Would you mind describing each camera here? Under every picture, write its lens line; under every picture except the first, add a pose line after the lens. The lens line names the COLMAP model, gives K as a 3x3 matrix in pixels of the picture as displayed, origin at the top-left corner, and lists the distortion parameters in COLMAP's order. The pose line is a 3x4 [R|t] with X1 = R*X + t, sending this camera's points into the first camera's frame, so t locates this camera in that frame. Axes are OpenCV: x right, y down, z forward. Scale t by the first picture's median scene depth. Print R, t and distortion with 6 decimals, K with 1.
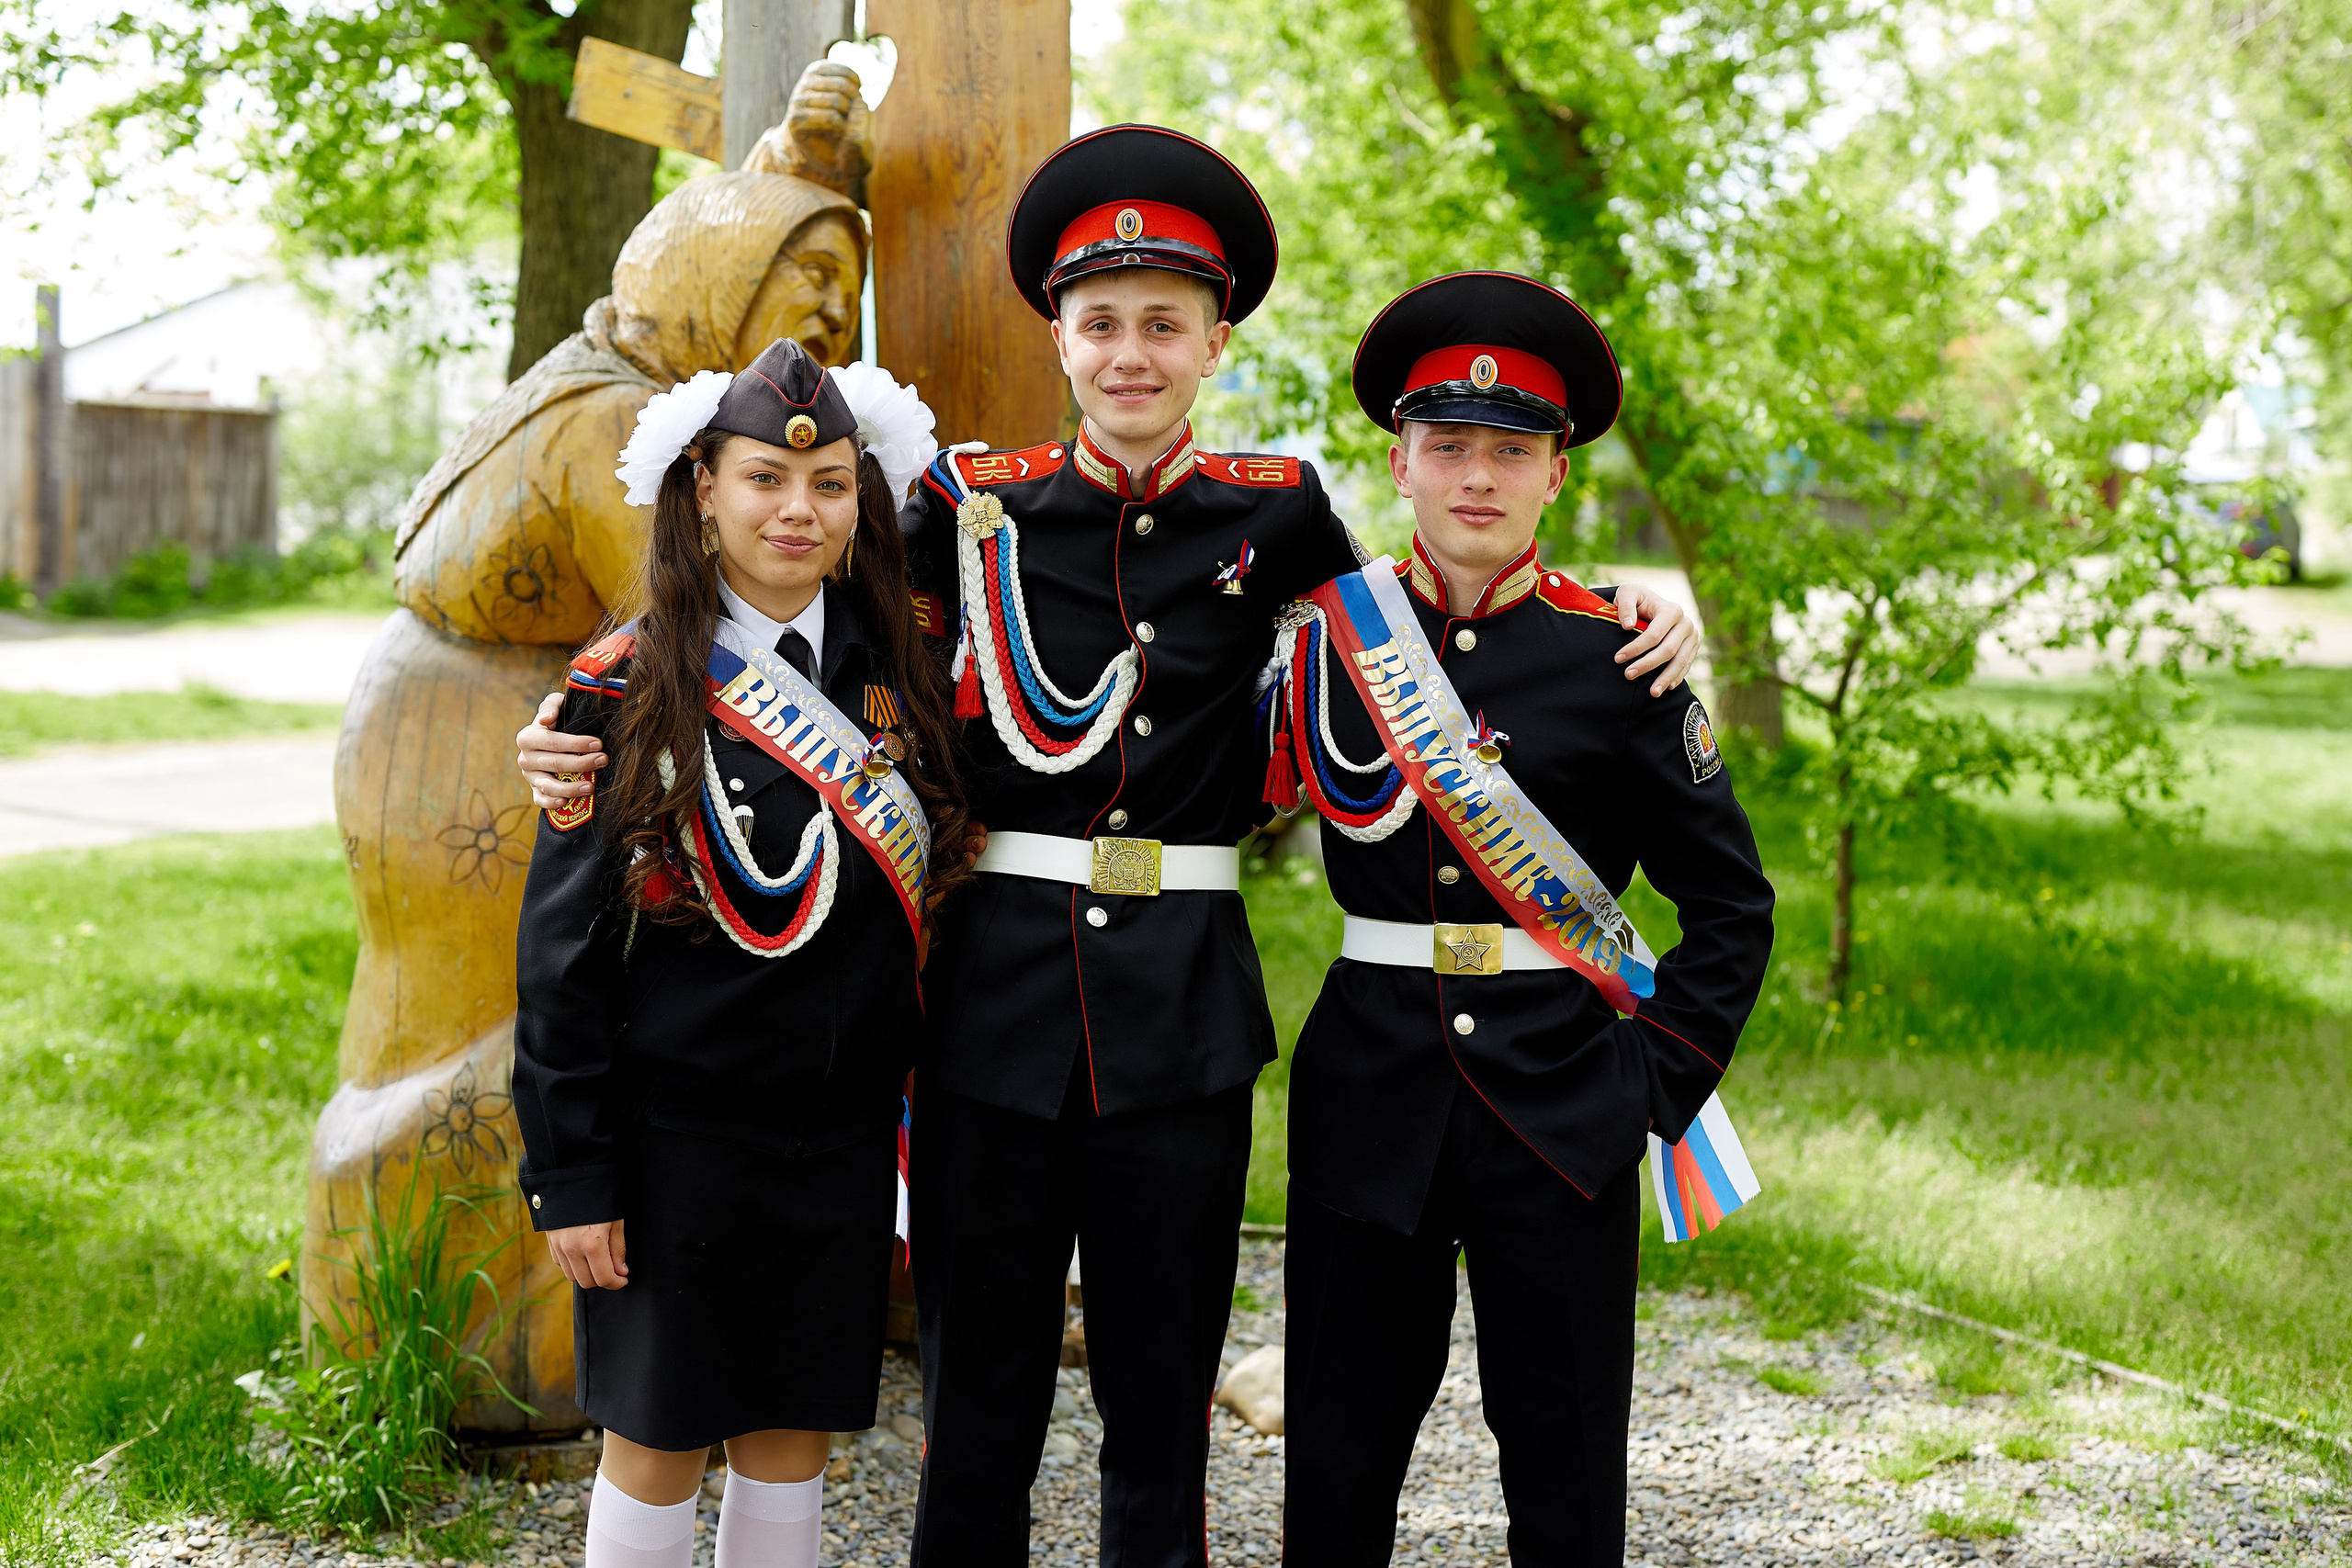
lens RADIAL K [[3333.0, 0, 1171.2], [0, 3333.0, 777.6], [0, 0, 1]] dist [-0.003740, 0.050654]
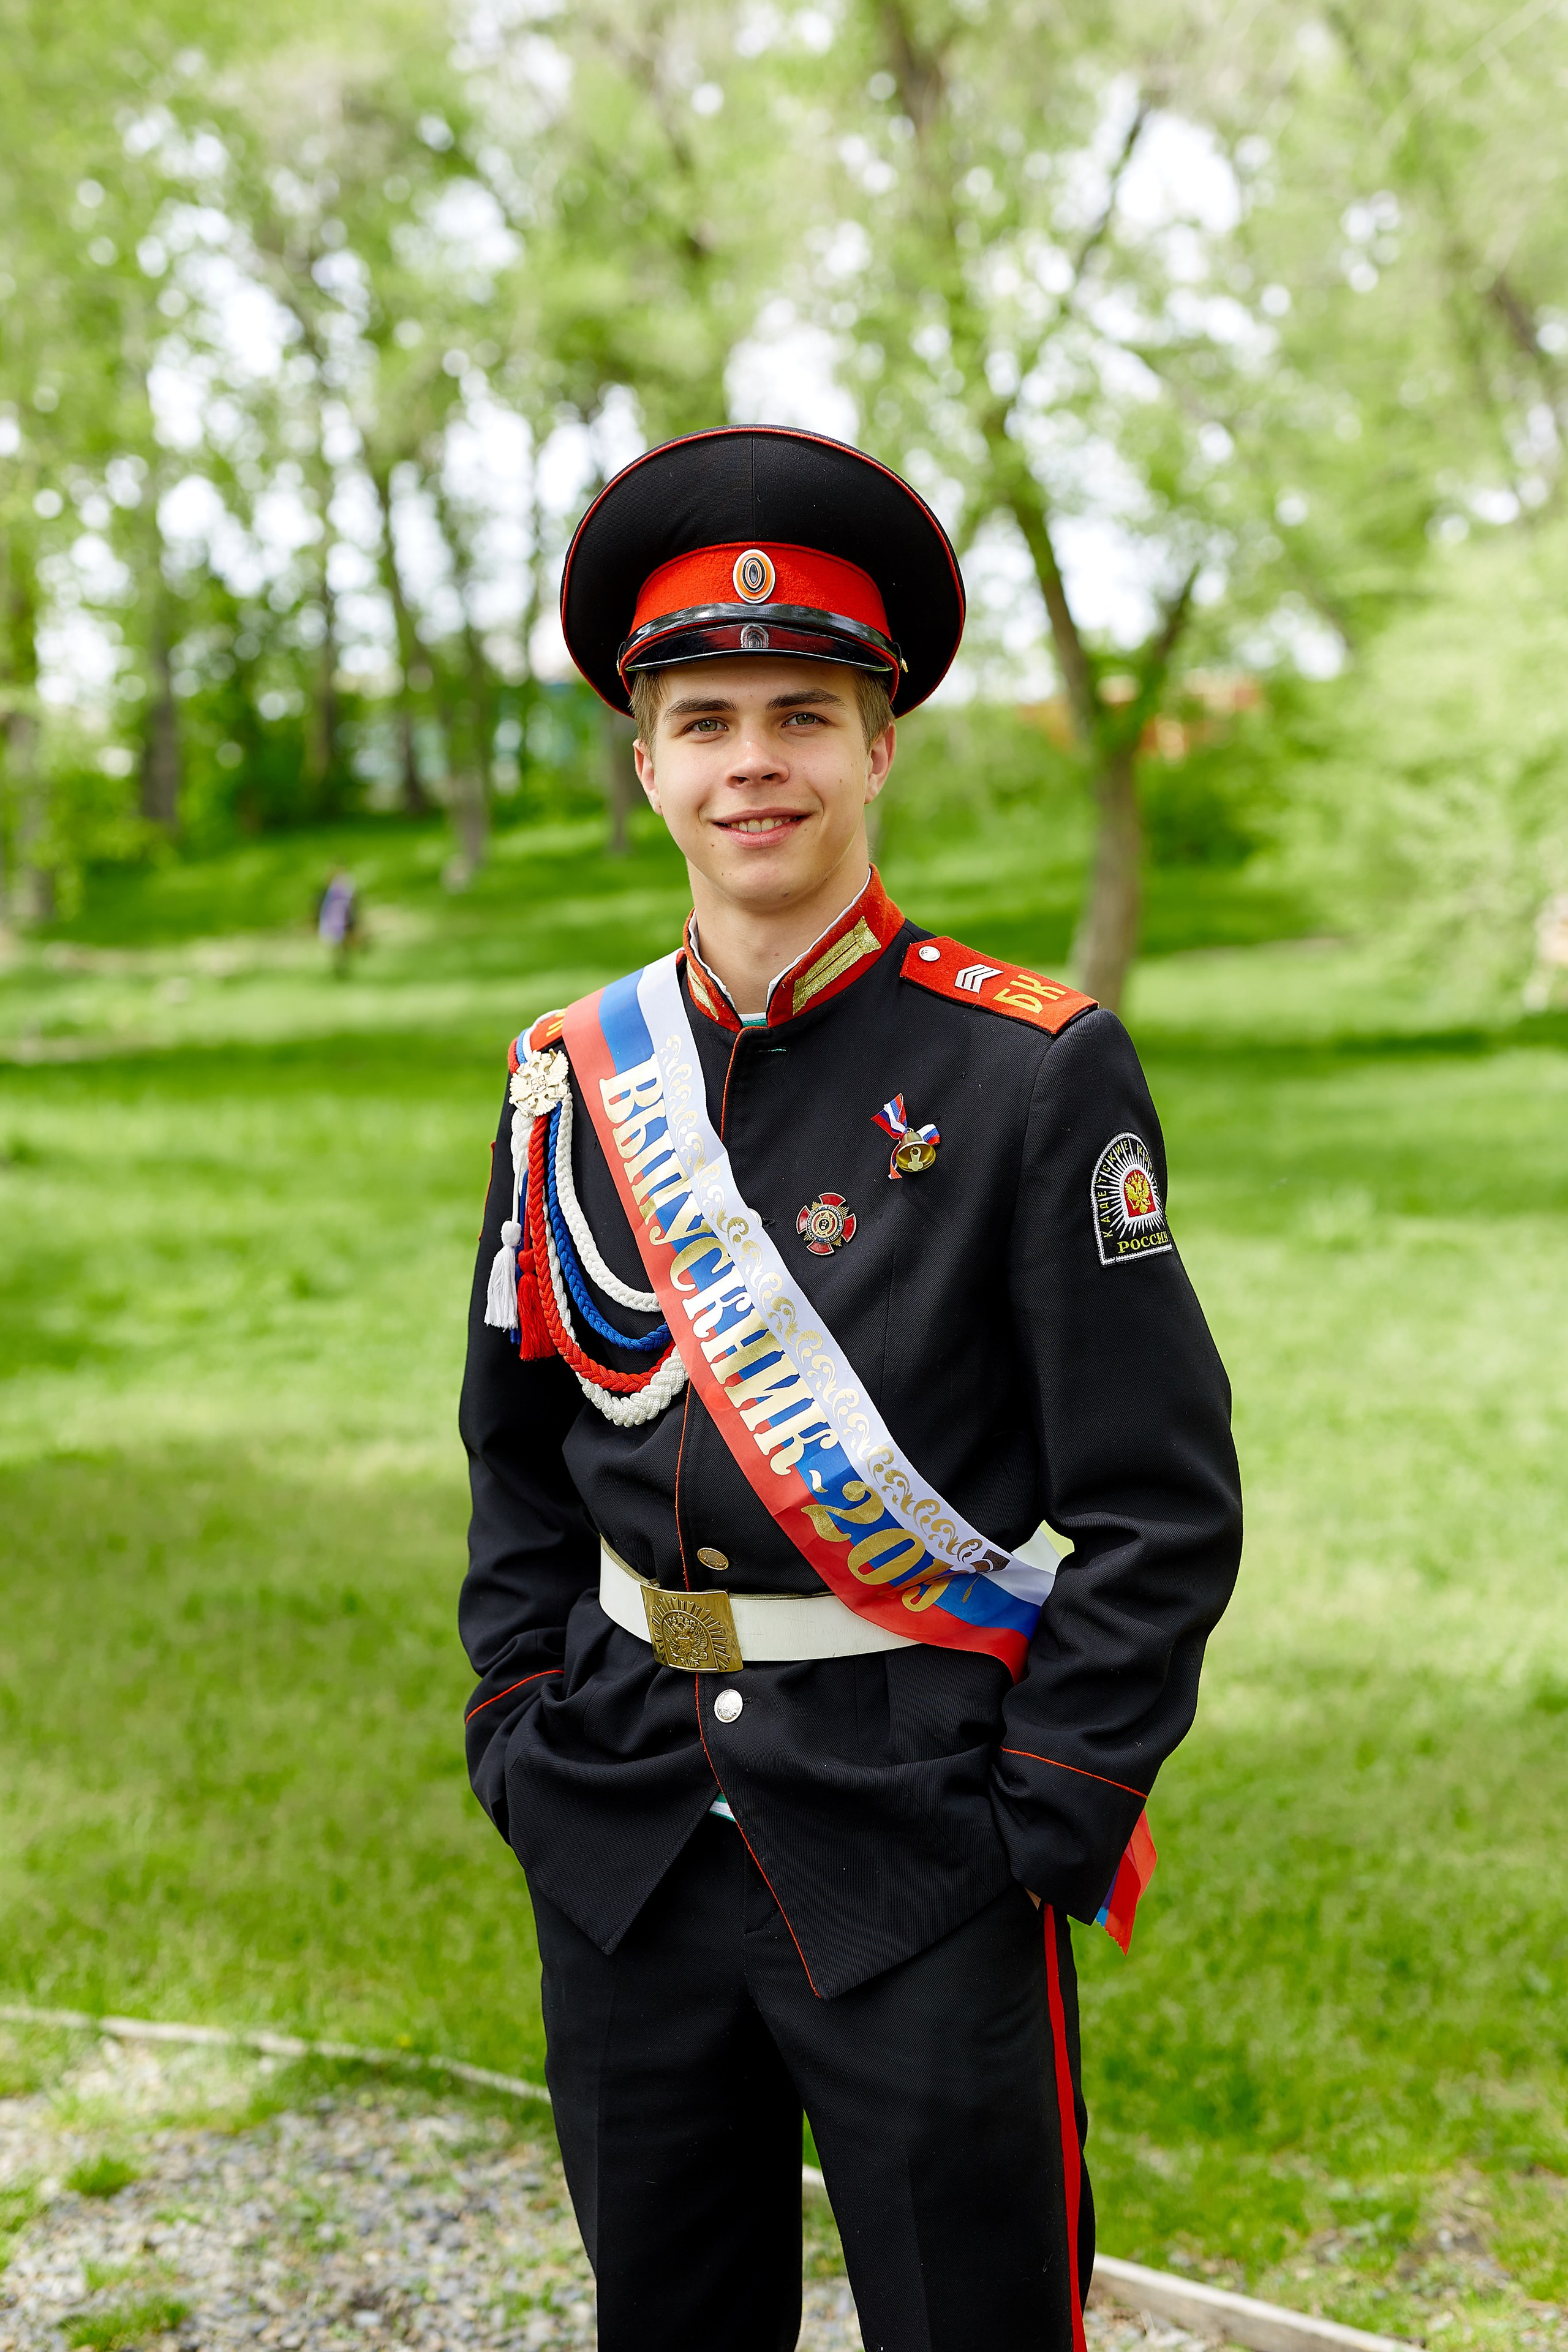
lens RADIAL K [[3339.5, 0, 774.3], [0, 3339.5, 1169.7], [0, 0, 1]] dist [-0.005770, 0.070376]
pose [[0.765732, -0.083398, 0.637730, -0.092983], [0.082384, 0.996108, 0.031344, -0.038608], [-0.637862, 0.028538, 0.769622, 0.305082]]
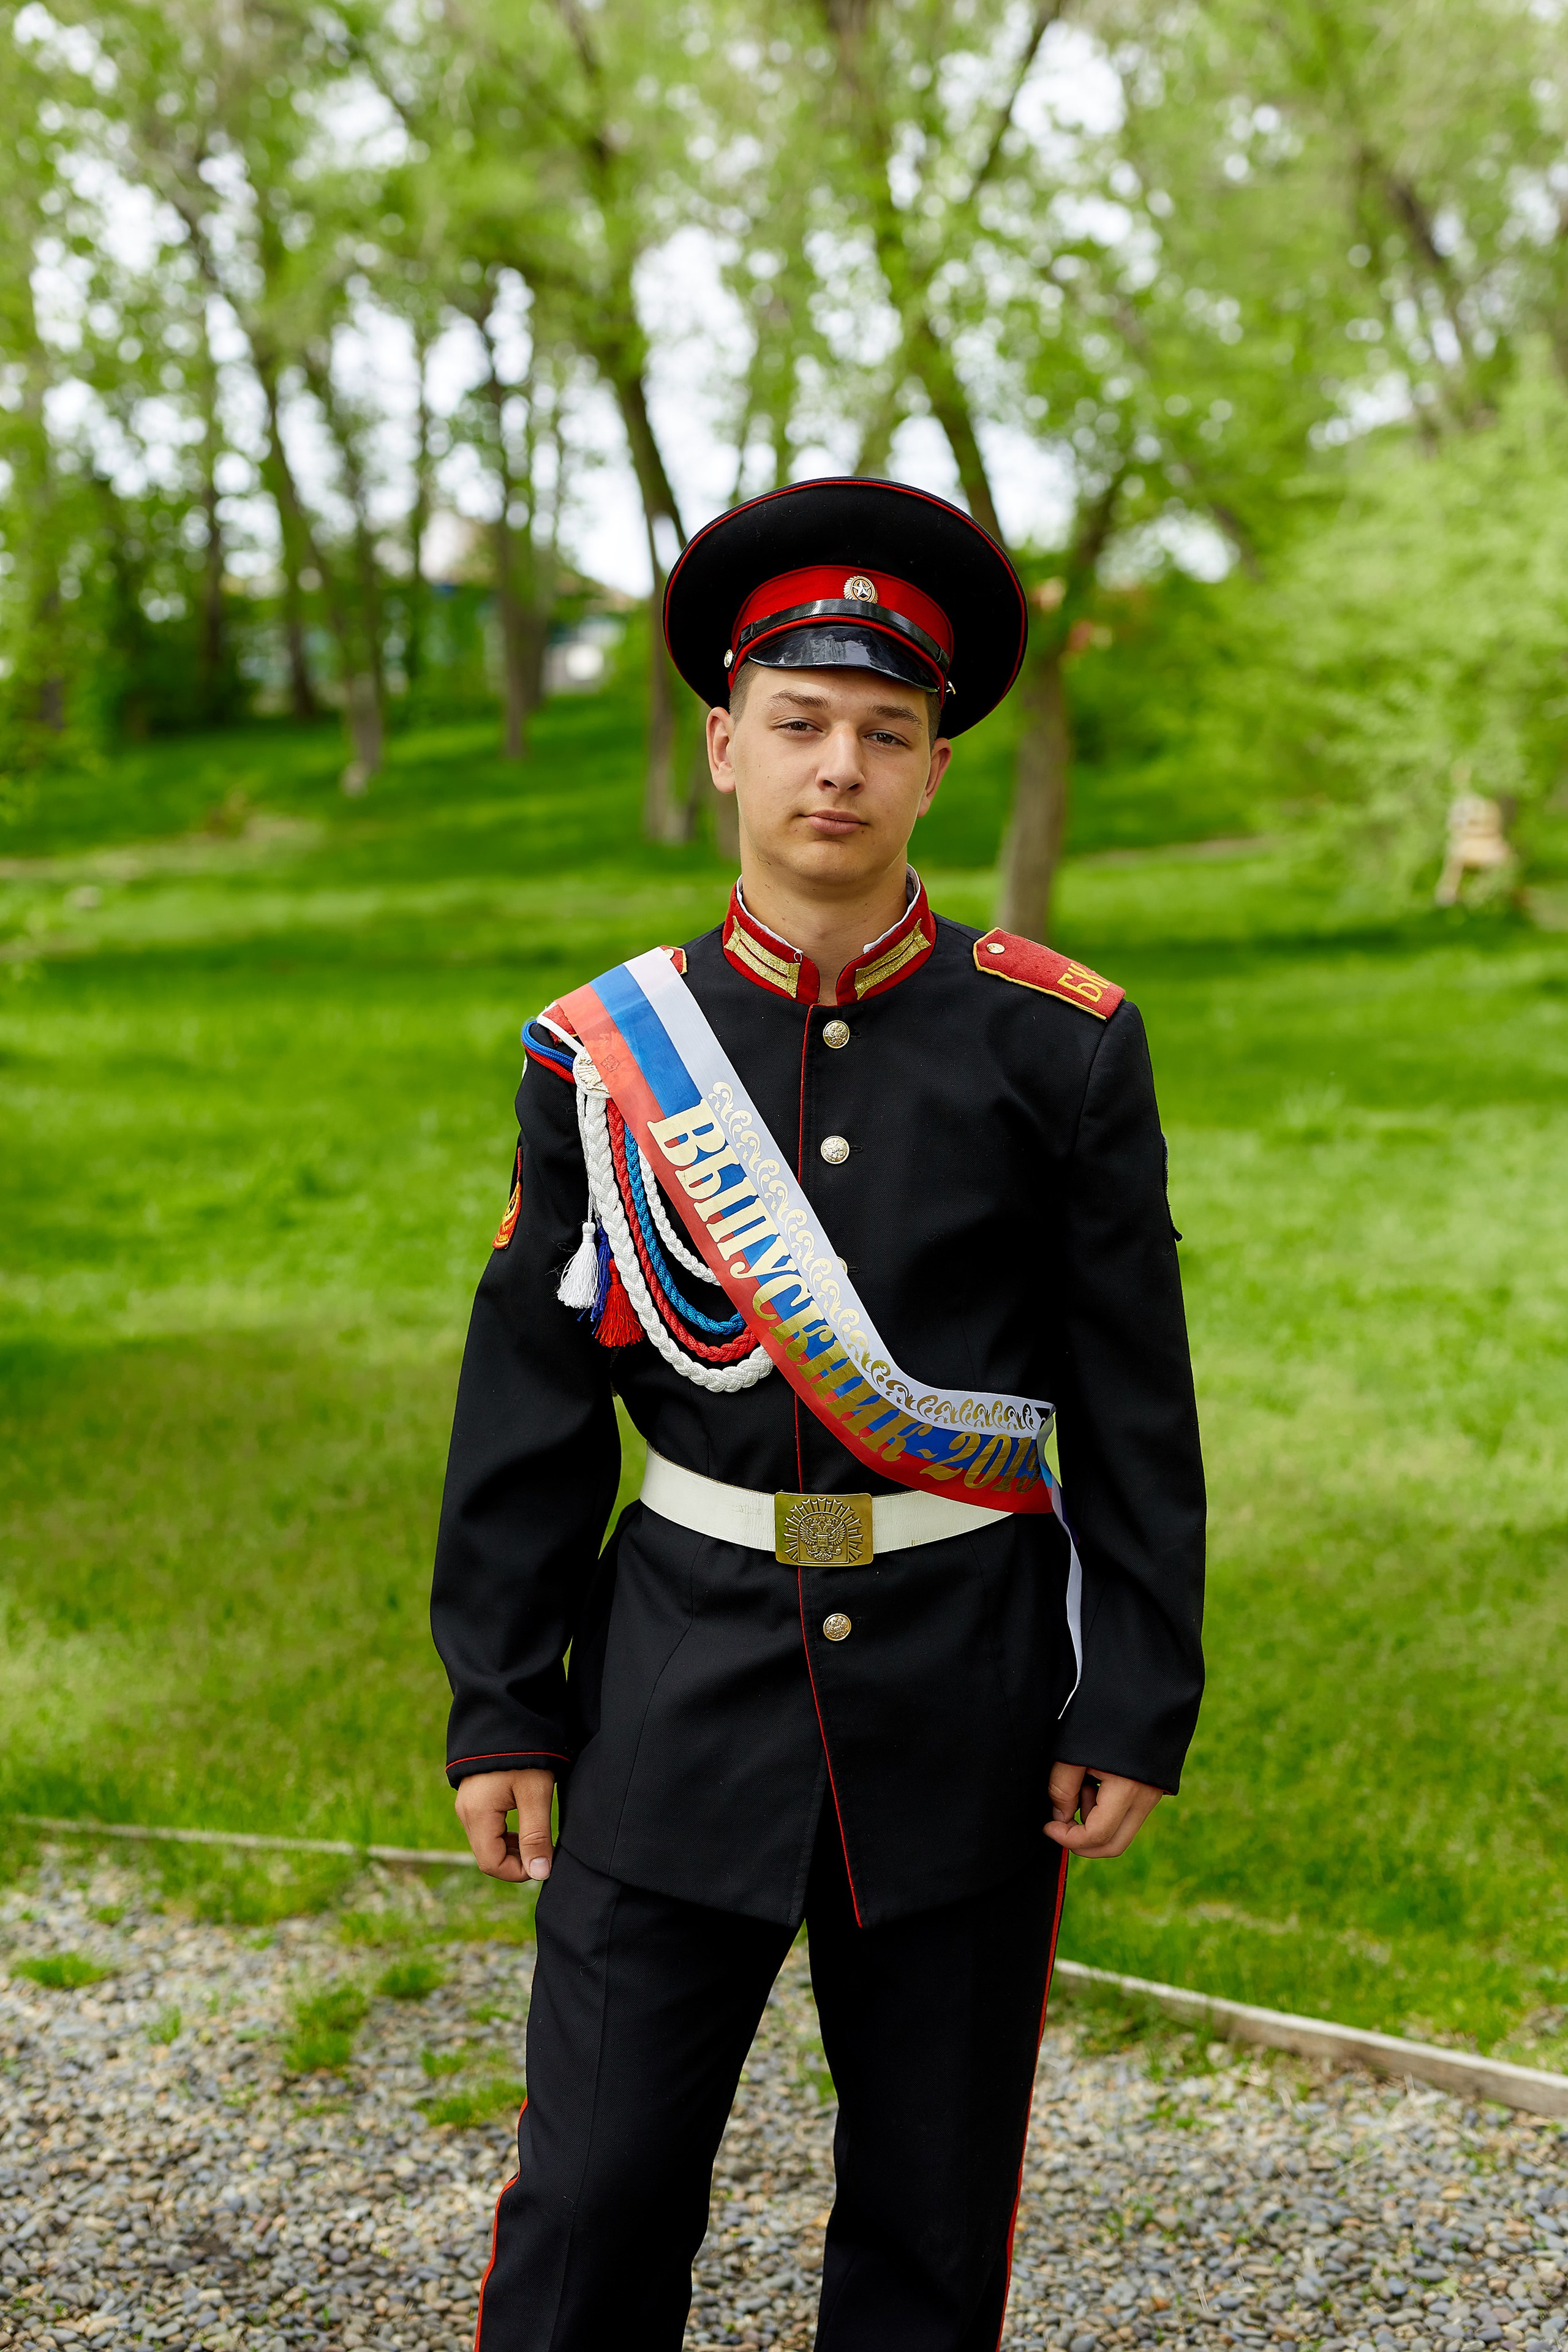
lens RADIAL K [[3339.5, 0, 774.3], [0, 3339.5, 1169.7], [0, 0, 1]] dist [-0.005770, 0.070376]
pose [[0.739395, -0.107720, 0.664599, -0.203503], [0.088255, 0.994107, 0.062941, -0.042010], [-0.667462, 0.012116, 0.744545, 0.319226]]
